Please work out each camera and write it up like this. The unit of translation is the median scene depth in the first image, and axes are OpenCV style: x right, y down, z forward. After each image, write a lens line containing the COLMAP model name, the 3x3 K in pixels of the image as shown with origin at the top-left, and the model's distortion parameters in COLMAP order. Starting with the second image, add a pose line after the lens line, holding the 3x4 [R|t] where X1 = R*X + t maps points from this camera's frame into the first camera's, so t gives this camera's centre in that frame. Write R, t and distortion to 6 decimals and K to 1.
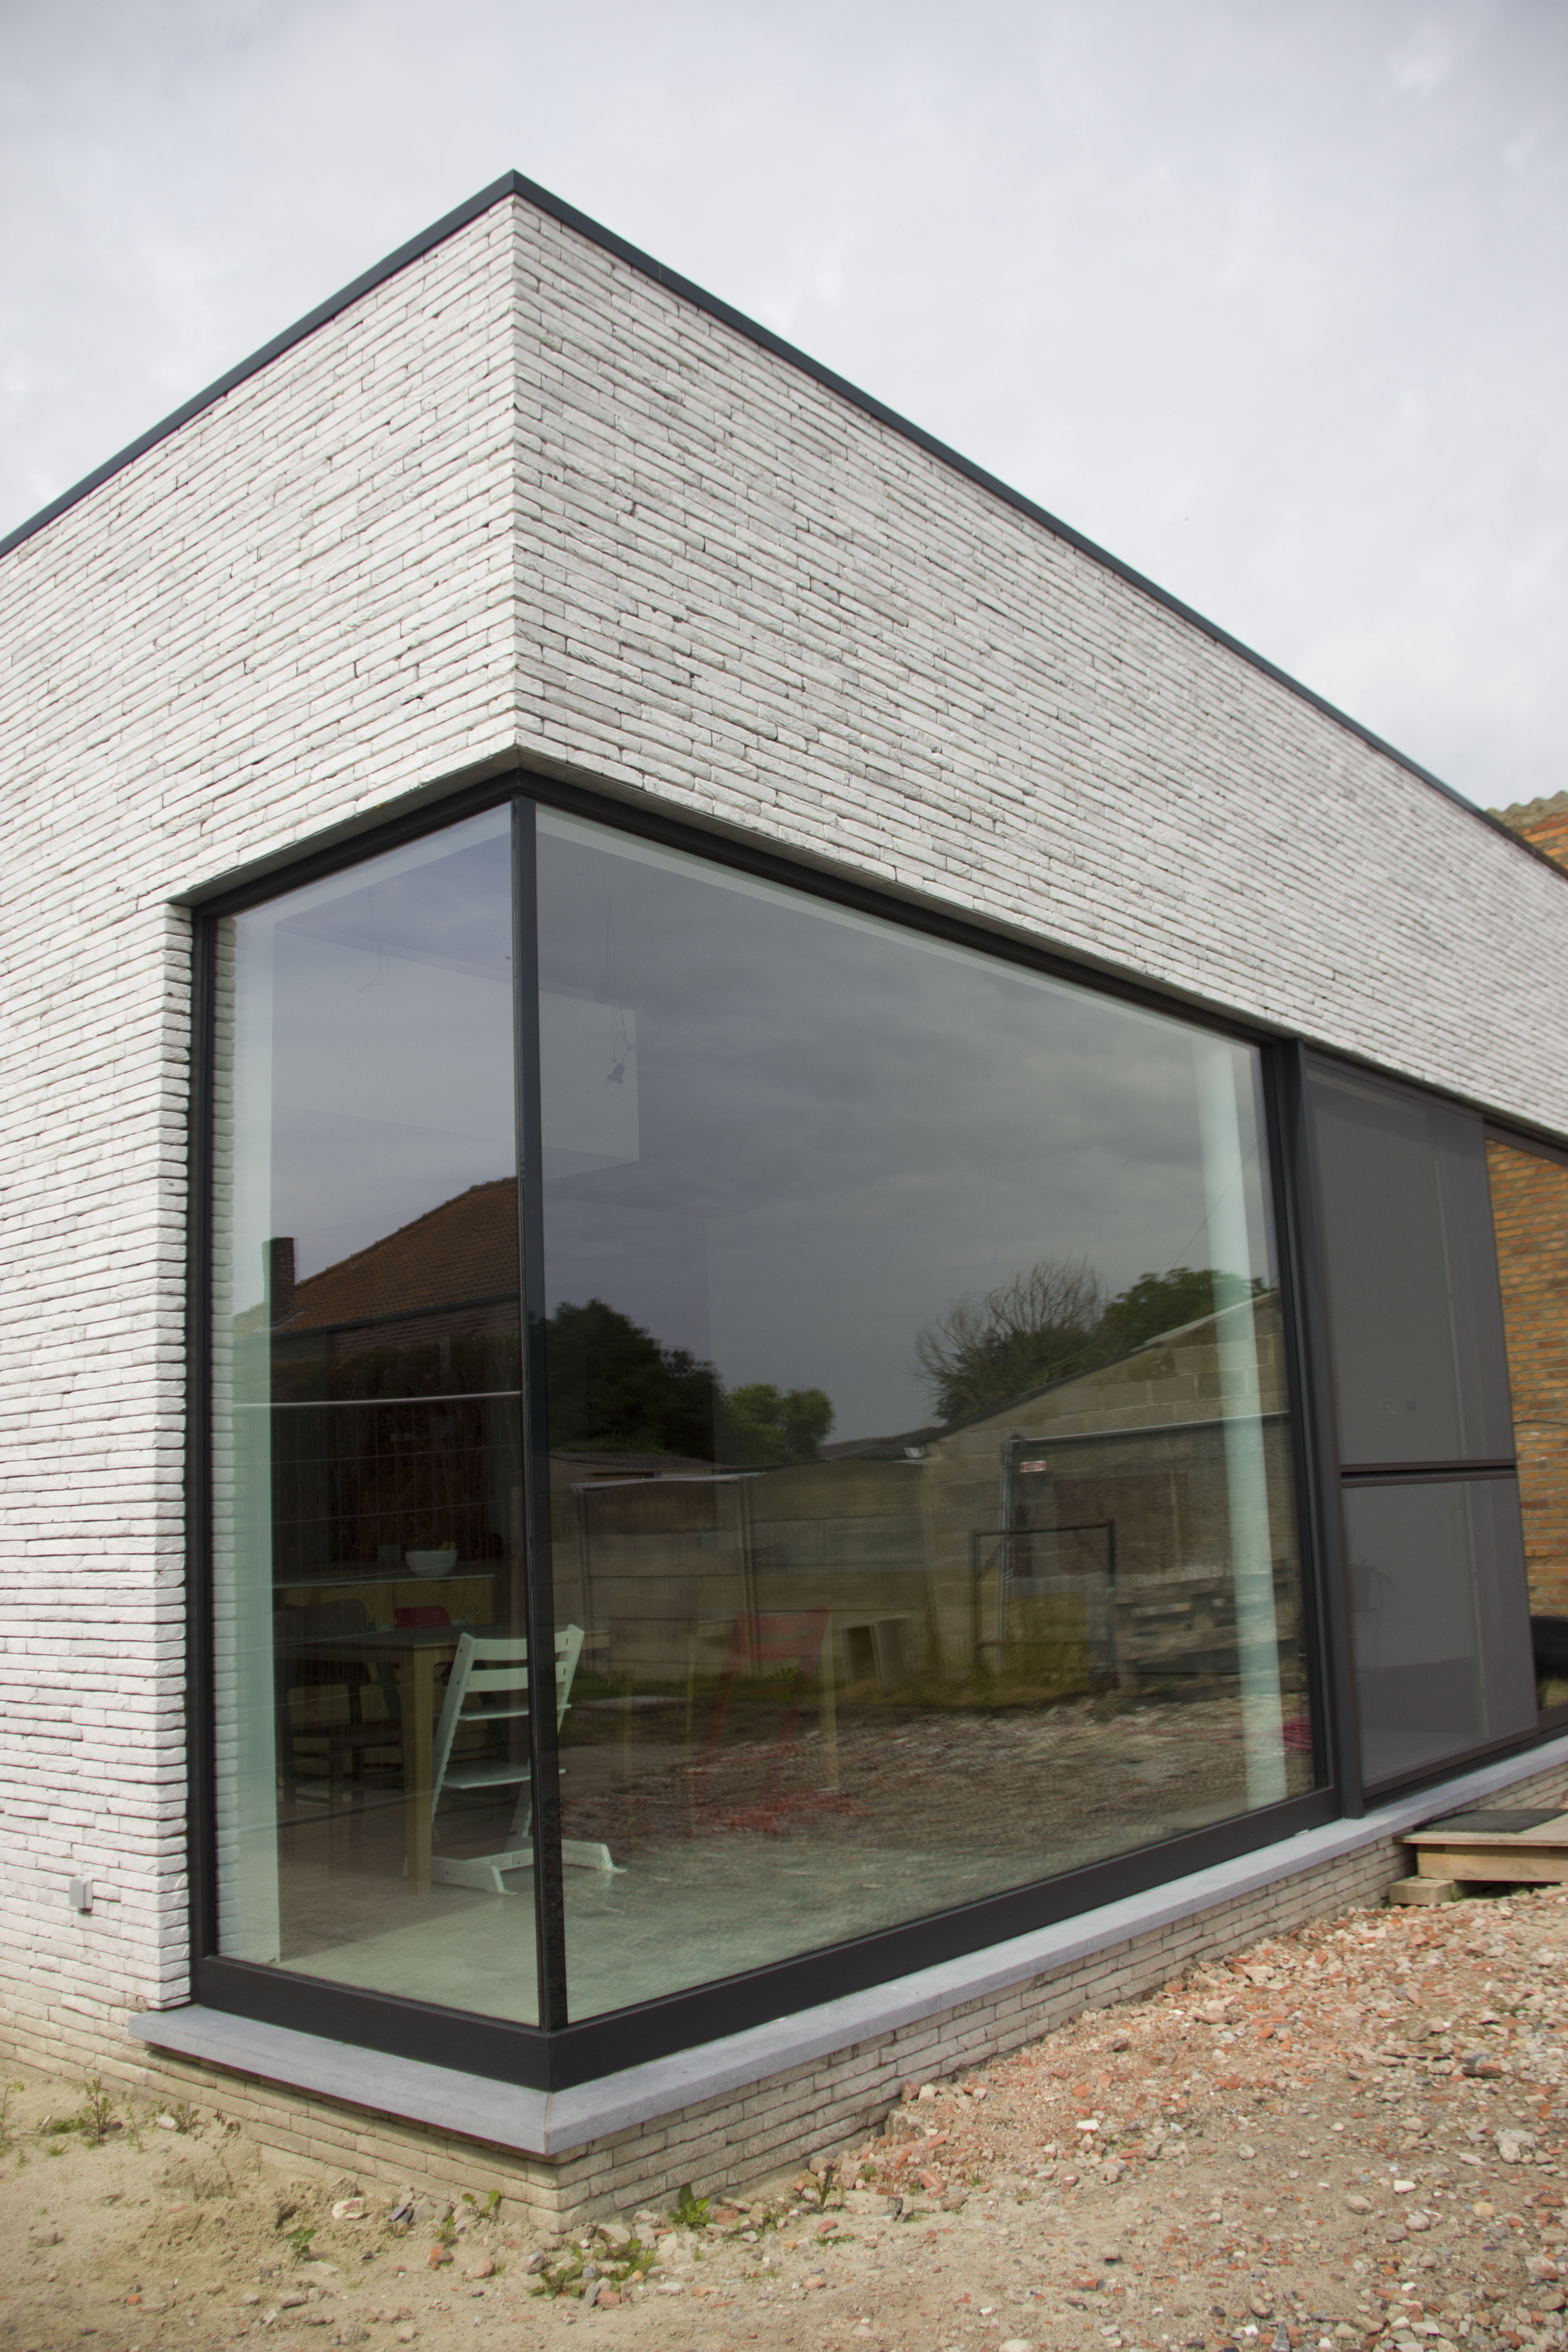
lens RADIAL K [[1972.8, 0, 748.0], [0, 1972.8, 1089.4], [0, 0, 1]] dist [-0.184586, 0.151705]
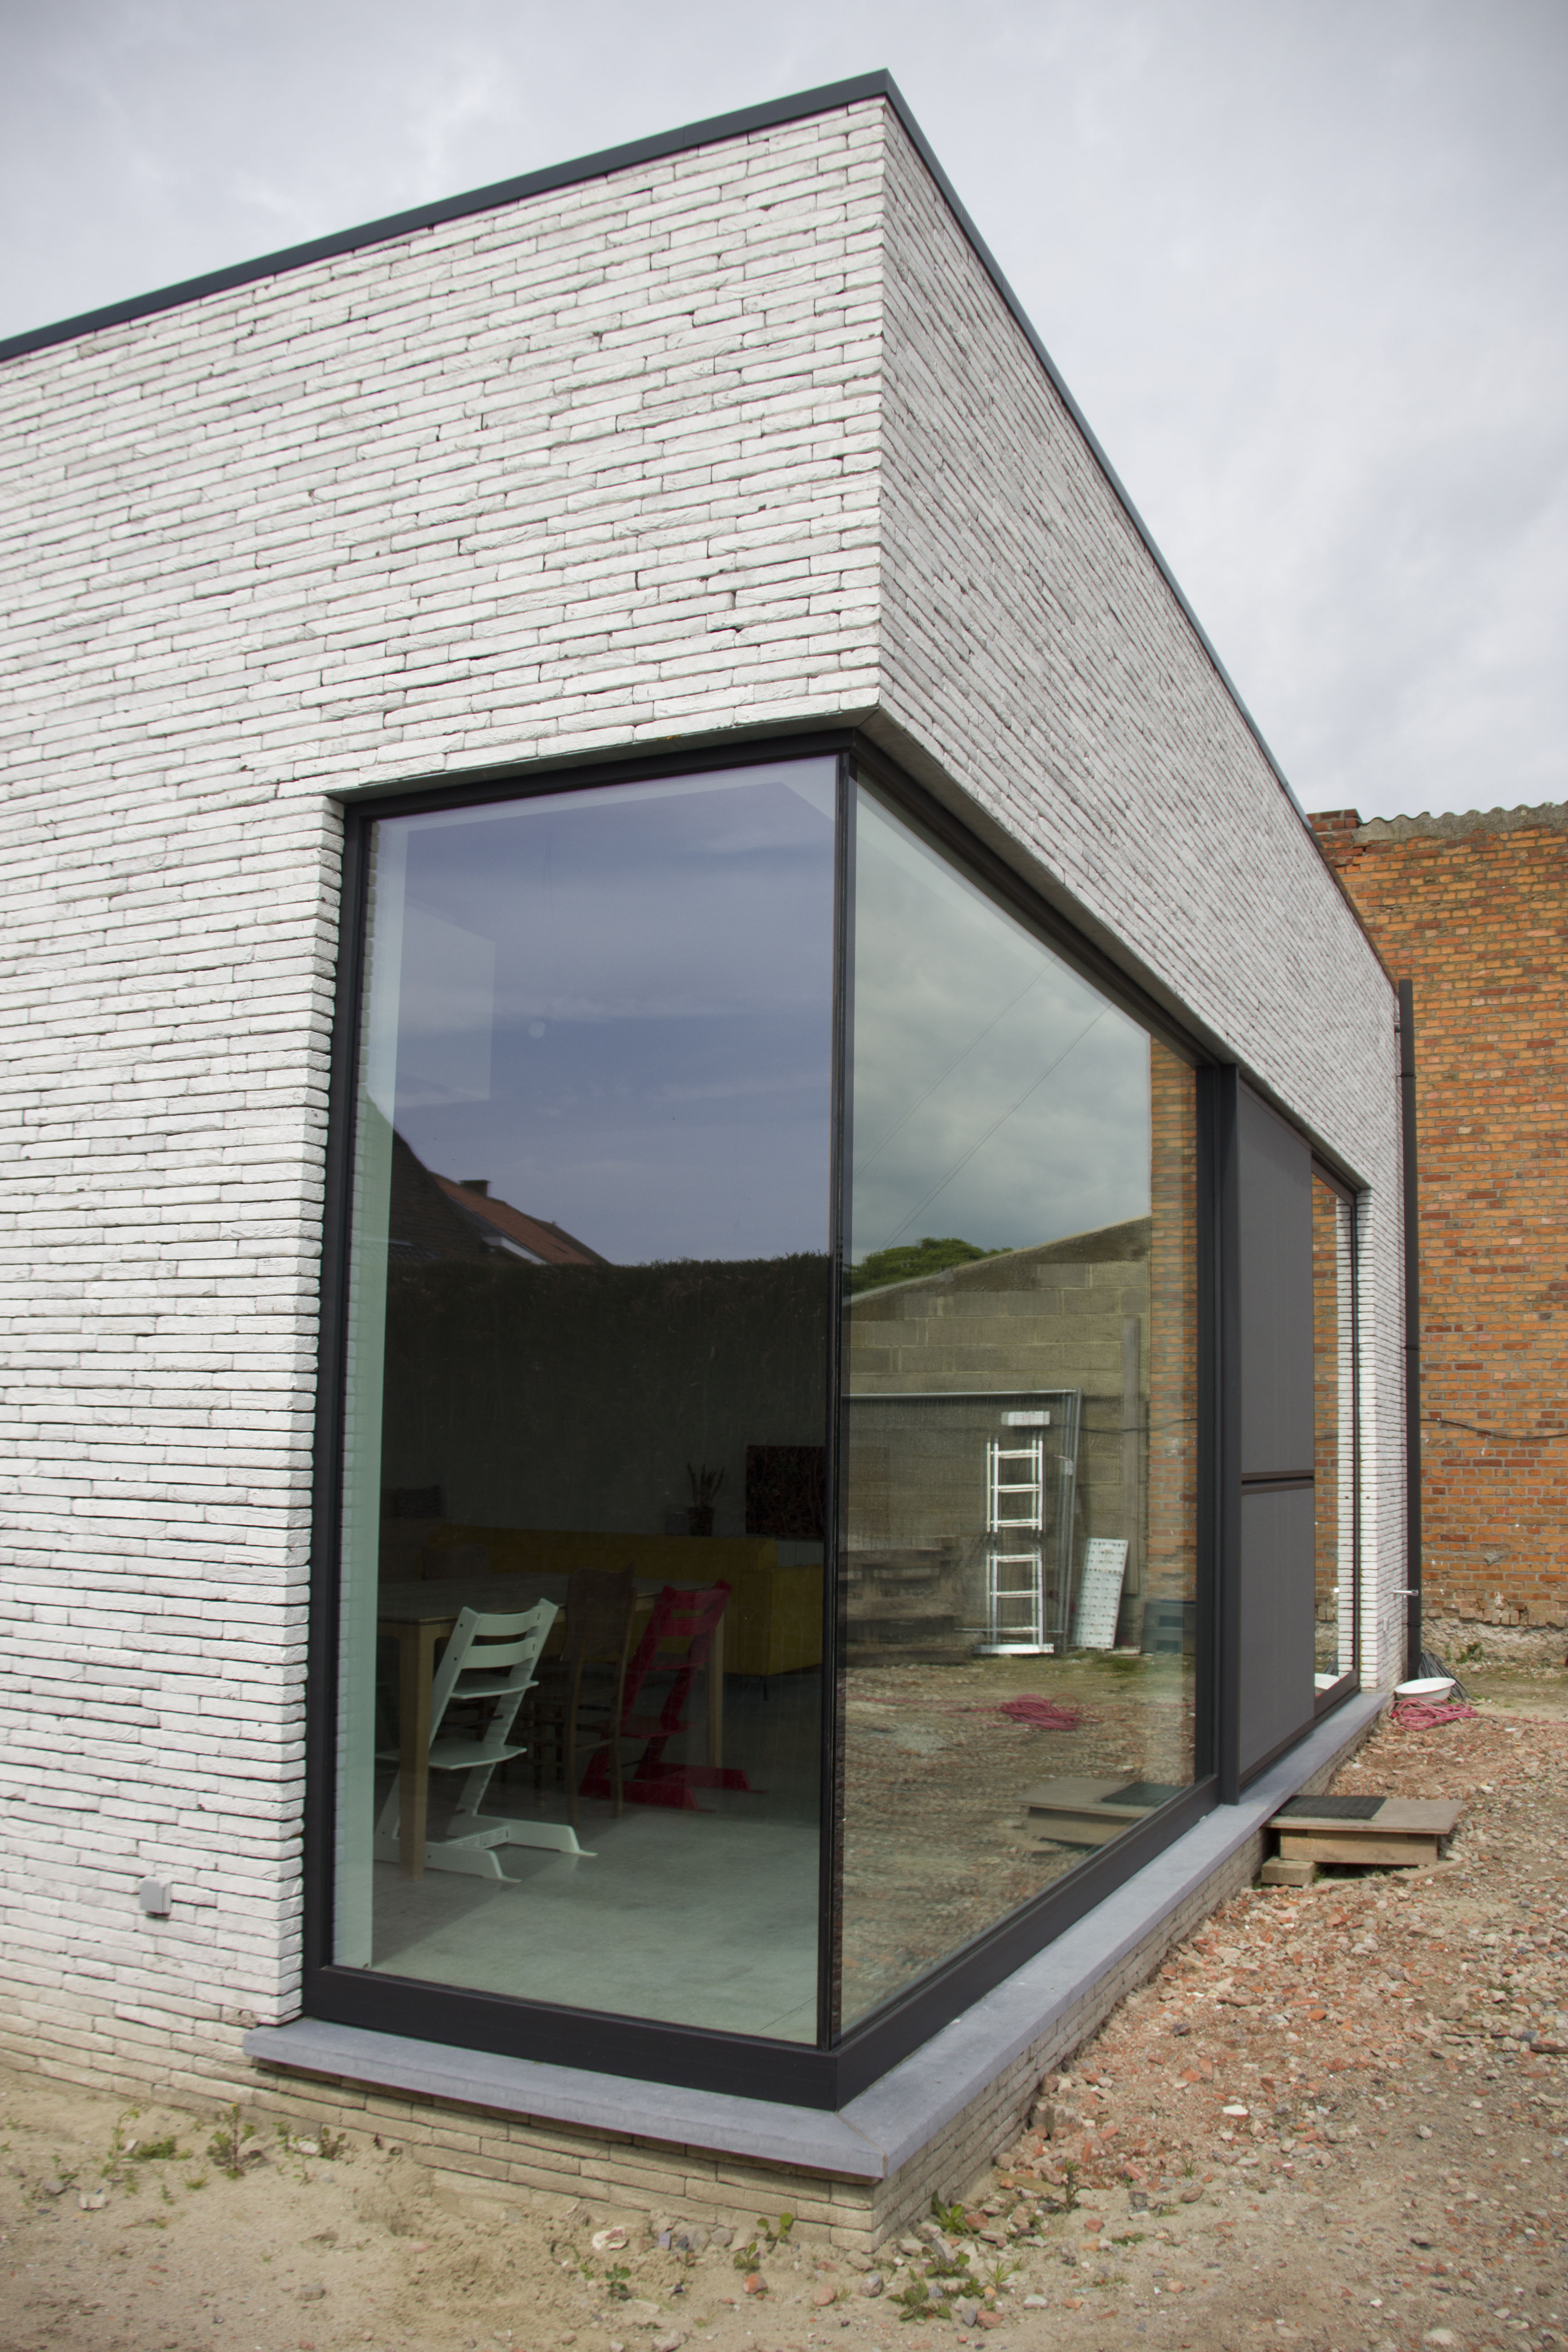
lens RADIAL K [[1972.8, 0, 859.9], [0, 1972.8, 1190.3], [0, 0, 1]] dist [-0.184586, 0.151705]
pose [[0.951356, 0.098217, 0.292020, -0.326411], [-0.121869, 0.990487, 0.063895, -0.004411], [-0.282967, -0.096375, 0.954275, 0.079218]]
